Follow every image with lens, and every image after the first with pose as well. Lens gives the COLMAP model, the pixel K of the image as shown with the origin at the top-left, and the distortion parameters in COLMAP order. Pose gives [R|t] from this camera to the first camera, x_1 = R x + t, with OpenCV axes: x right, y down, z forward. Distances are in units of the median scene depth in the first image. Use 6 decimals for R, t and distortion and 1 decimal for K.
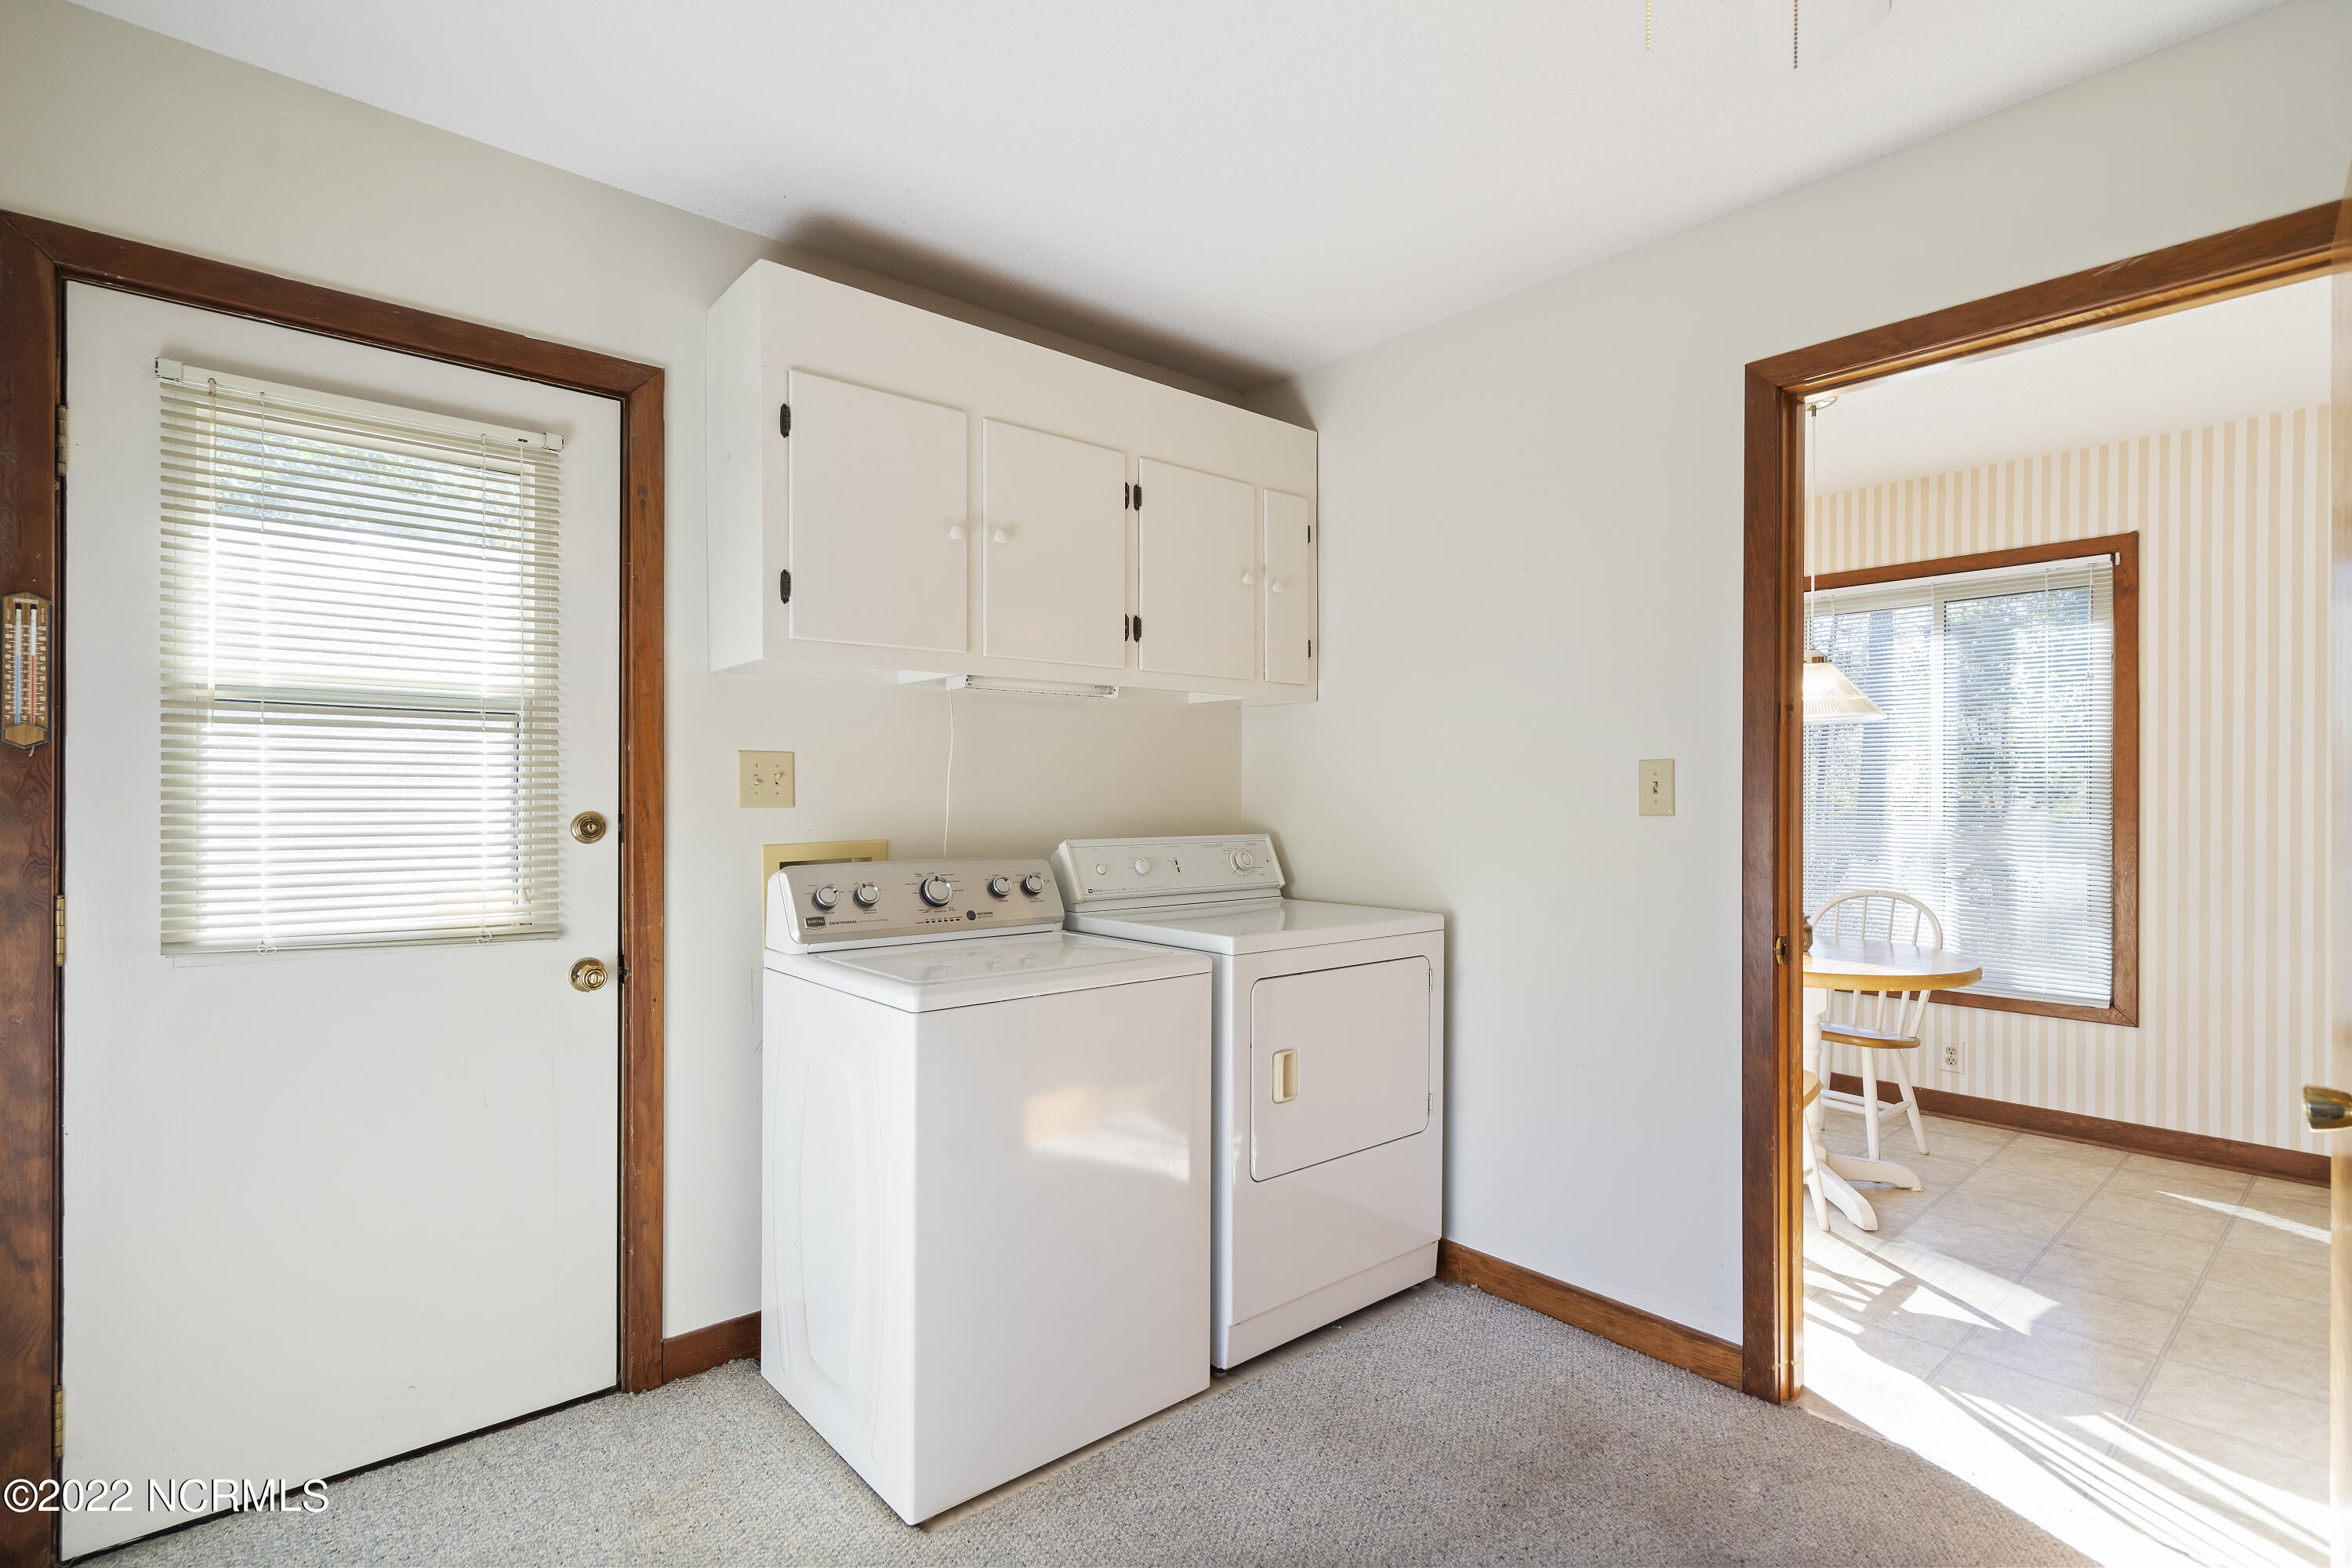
lens RADIAL K [[1147.2, 0, 1181.1], [0, 1147.2, 815.8], [0, 0, 1]] dist [-0.003699, -0.000714]
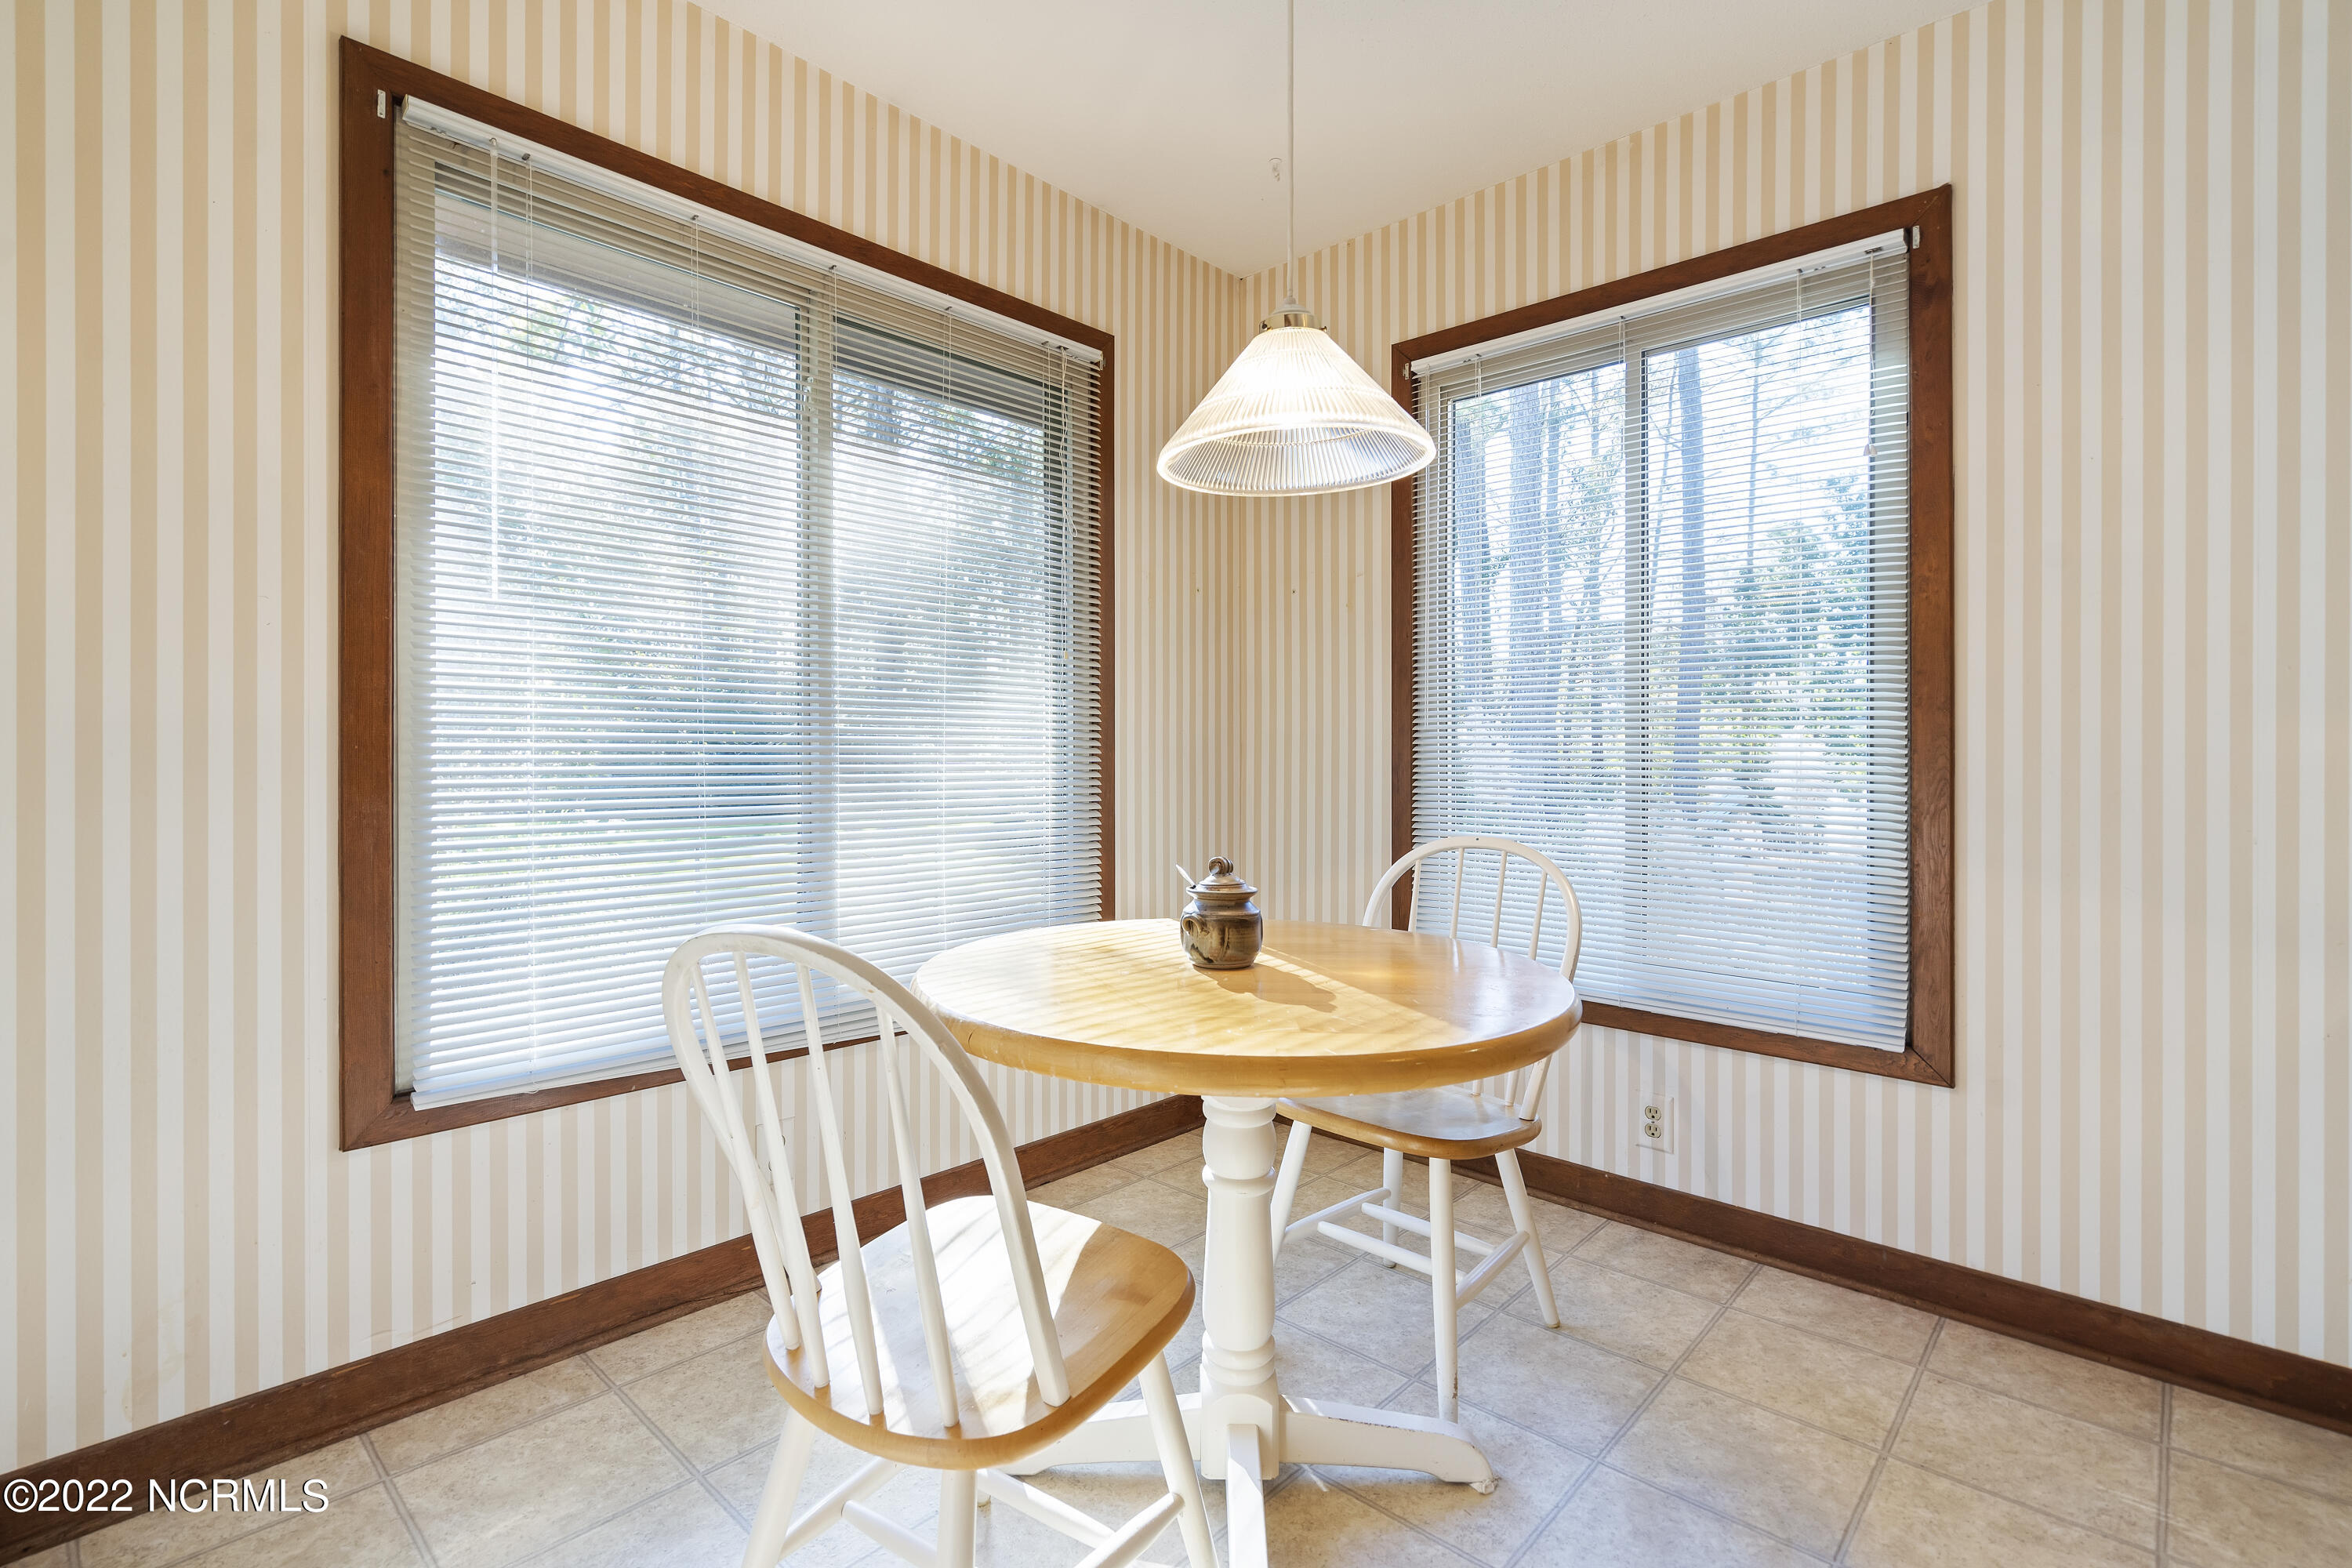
lens RADIAL K [[1089.4, 0, 1183.8], [0, 1089.4, 762.0], [0, 0, 1]] dist [-0.003785, -0.000035]
pose [[0.995609, 0.006790, 0.093363, 0.418641], [-0.005609, 0.999901, -0.012900, 0.038038], [-0.093442, 0.012320, 0.995549, 0.512726]]
